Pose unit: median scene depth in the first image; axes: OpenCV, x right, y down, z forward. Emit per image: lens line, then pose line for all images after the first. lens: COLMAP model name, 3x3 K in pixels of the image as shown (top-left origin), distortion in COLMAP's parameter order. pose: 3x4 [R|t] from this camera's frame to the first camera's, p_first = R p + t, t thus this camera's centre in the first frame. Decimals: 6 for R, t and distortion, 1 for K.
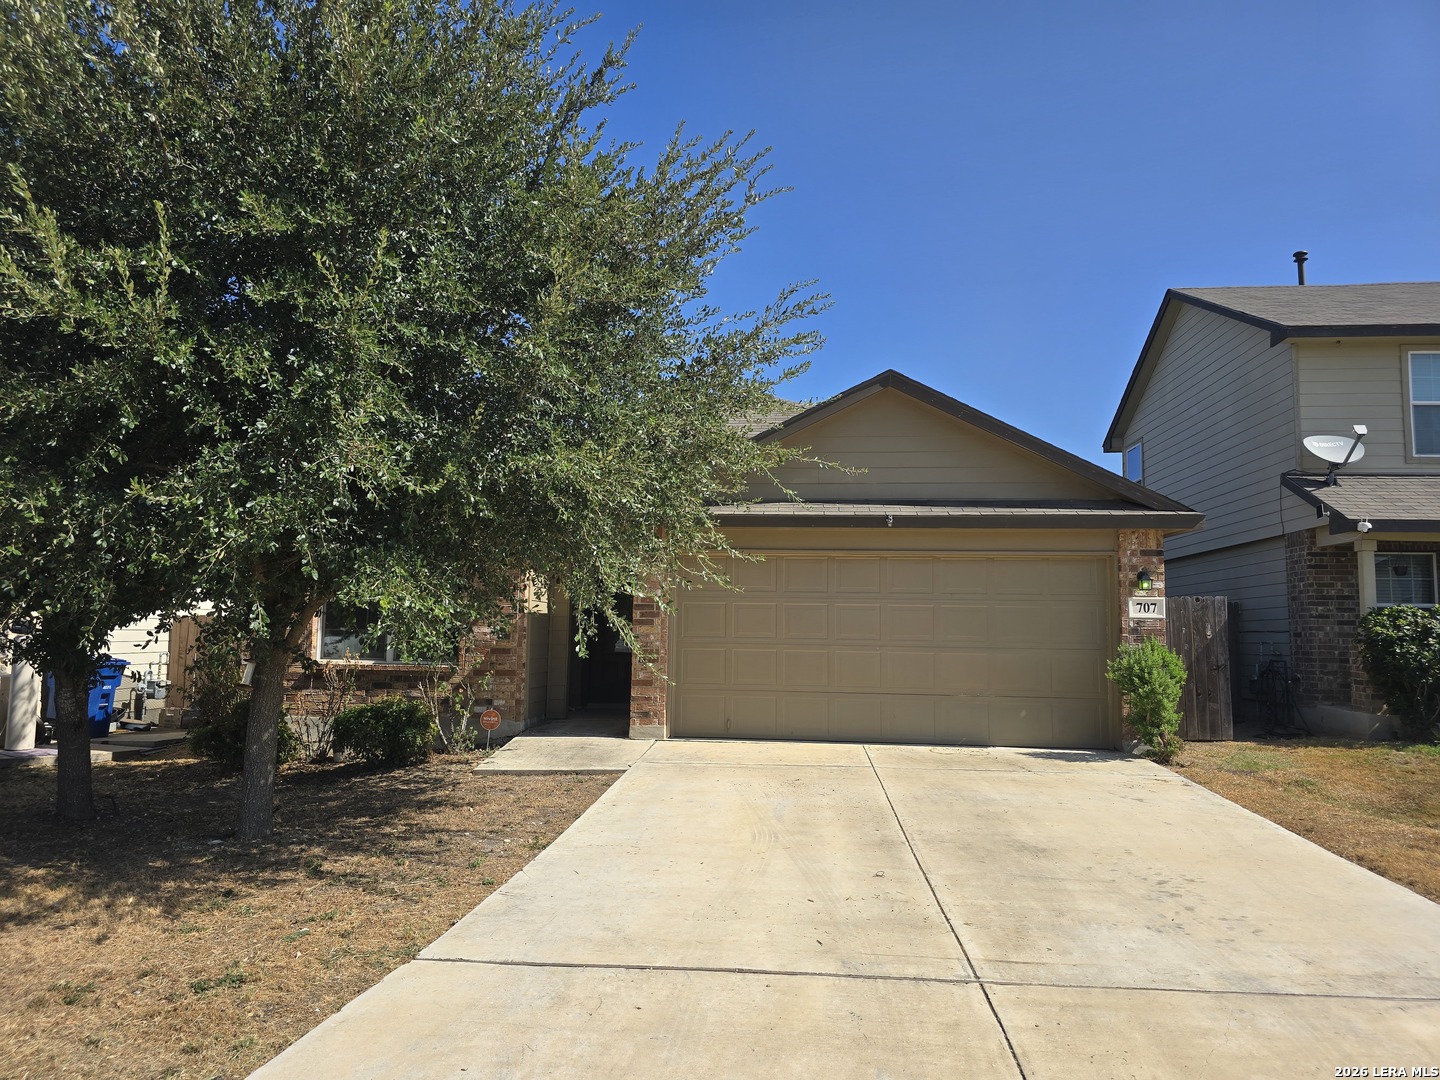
lens RADIAL K [[966.5, 0, 718.4], [0, 966.5, 537.7], [0, 0, 1]] dist [0.043614, -0.029625]
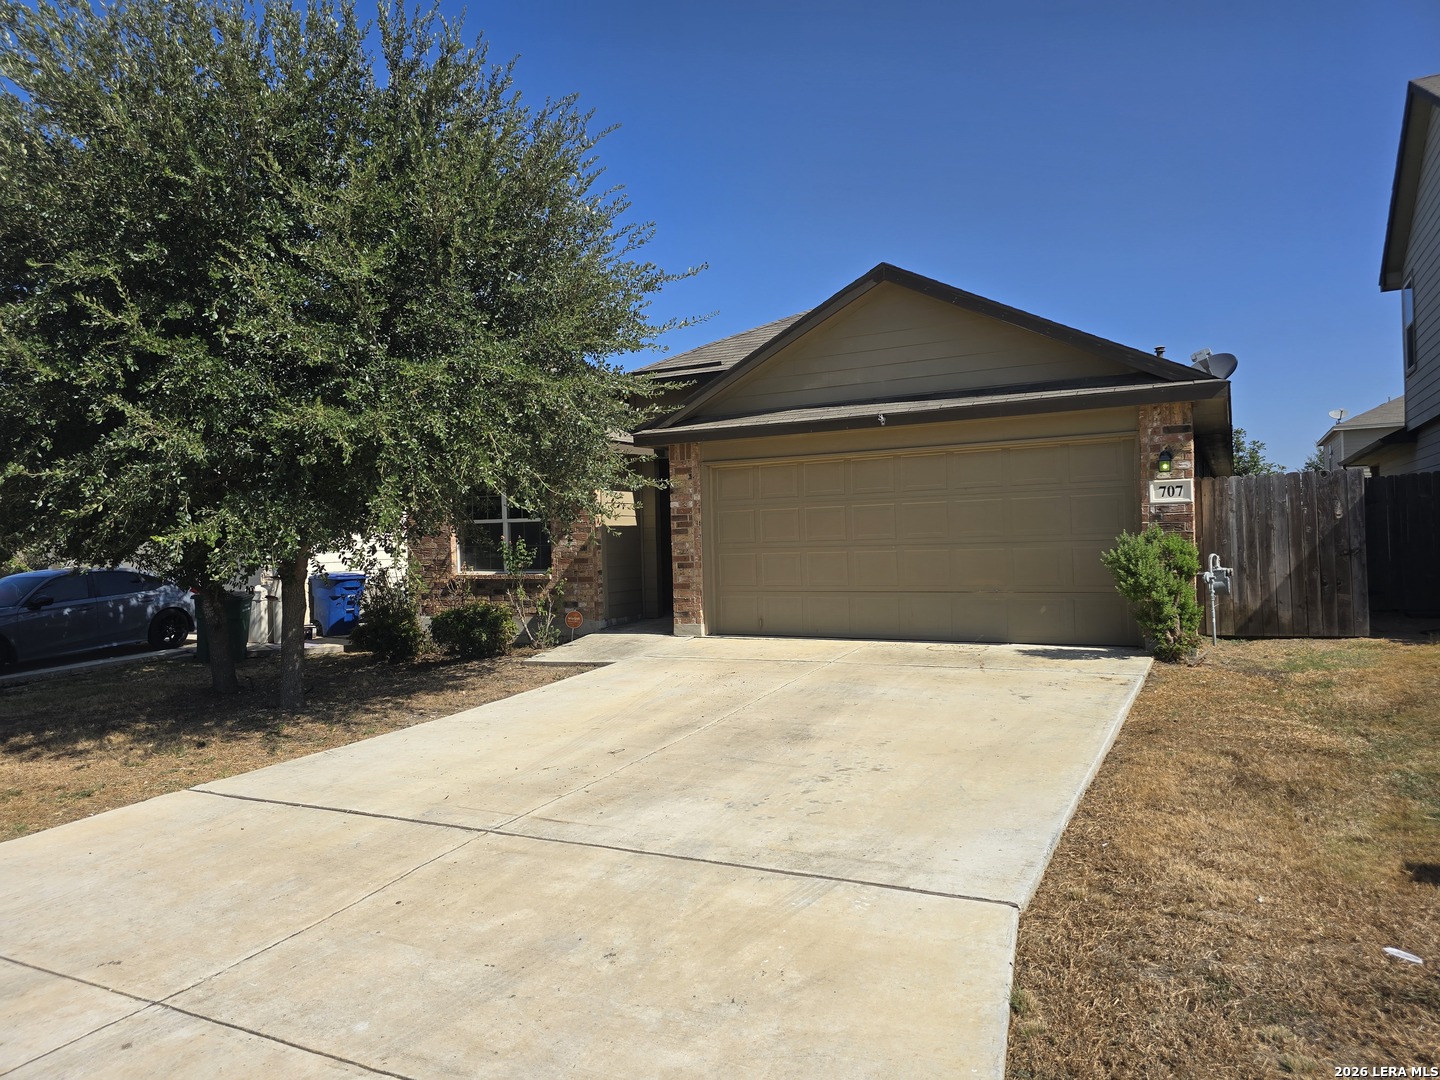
lens RADIAL K [[966.5, 0, 728.5], [0, 966.5, 535.6], [0, 0, 1]] dist [0.043614, -0.029625]
pose [[0.920228, -0.040726, -0.389258, 0.411761], [0.079901, 0.993174, 0.084979, 0.003681], [0.383140, -0.109302, 0.917200, 0.016464]]
